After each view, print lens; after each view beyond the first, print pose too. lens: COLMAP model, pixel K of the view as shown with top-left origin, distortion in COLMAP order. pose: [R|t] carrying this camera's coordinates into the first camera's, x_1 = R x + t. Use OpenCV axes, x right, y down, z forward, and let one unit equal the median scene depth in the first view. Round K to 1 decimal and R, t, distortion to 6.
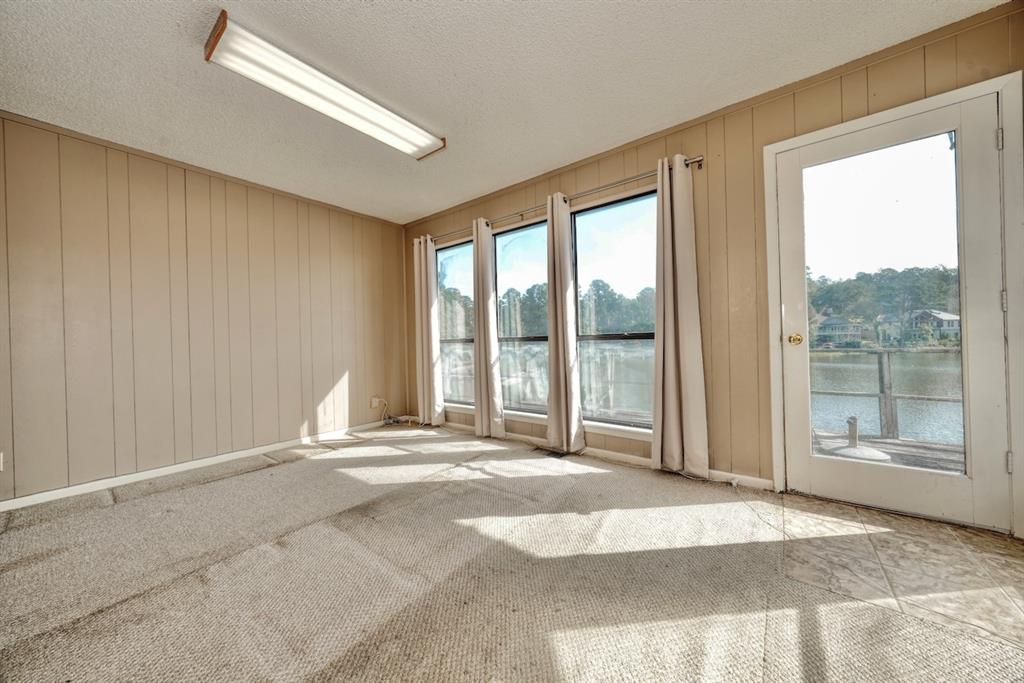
lens RADIAL K [[345.6, 0, 516.0], [0, 345.6, 341.6], [0, 0, 1]] dist [-0.003892, 0.000240]
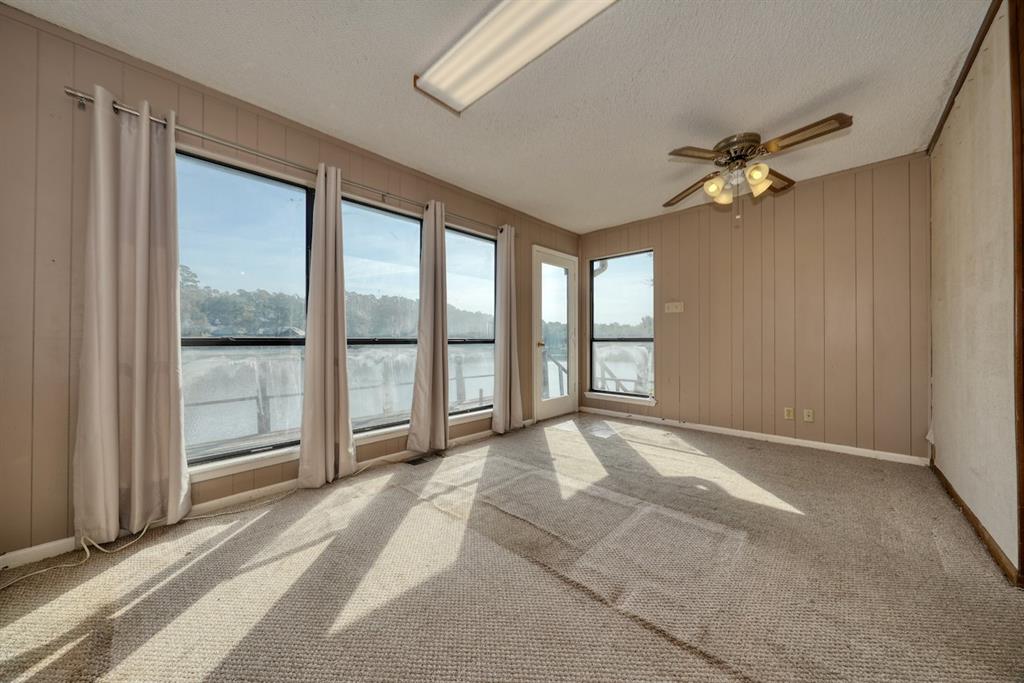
lens RADIAL K [[345.6, 0, 513.6], [0, 345.6, 338.9], [0, 0, 1]] dist [-0.003892, 0.000240]
pose [[0.114465, 0.028821, 0.993009, -0.932109], [0.008560, 0.999513, -0.029996, 0.016895], [-0.993390, 0.011934, 0.114163, 0.704311]]
